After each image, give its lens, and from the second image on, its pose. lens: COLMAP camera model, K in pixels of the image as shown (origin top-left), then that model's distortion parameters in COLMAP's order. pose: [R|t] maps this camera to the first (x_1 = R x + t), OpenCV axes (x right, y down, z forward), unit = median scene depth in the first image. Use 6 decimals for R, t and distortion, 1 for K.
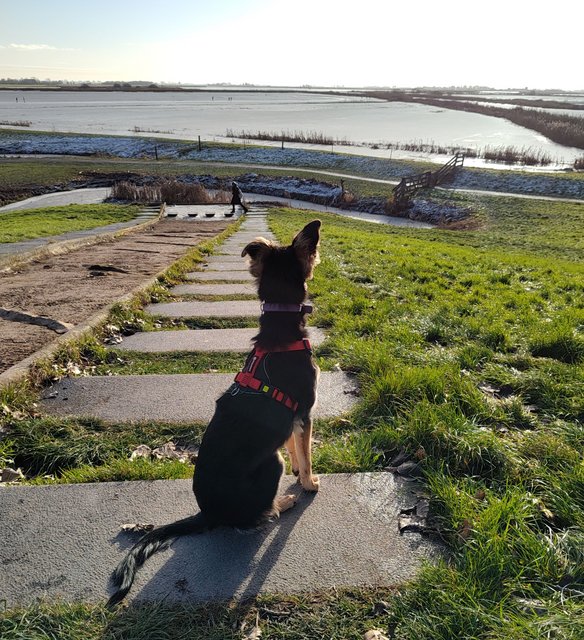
lens RADIAL K [[510.5, 0, 291.6], [0, 510.5, 320.7], [0, 0, 1]] dist [0.011369, 0.003740]
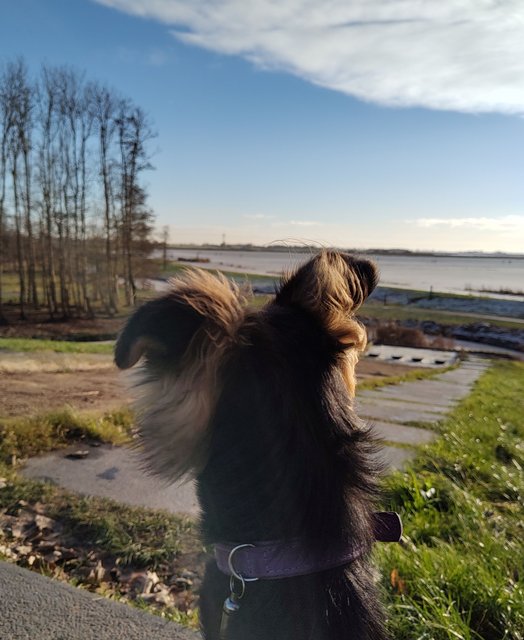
lens RADIAL K [[441.6, 0, 262.1], [0, 441.6, 318.3], [0, 0, 1]] dist [-0.006150, -0.001794]
pose [[0.842145, 0.059516, -0.535957, 0.015782], [-0.209788, 0.951754, -0.223949, -0.025828], [0.496770, 0.301035, 0.814001, 0.120193]]
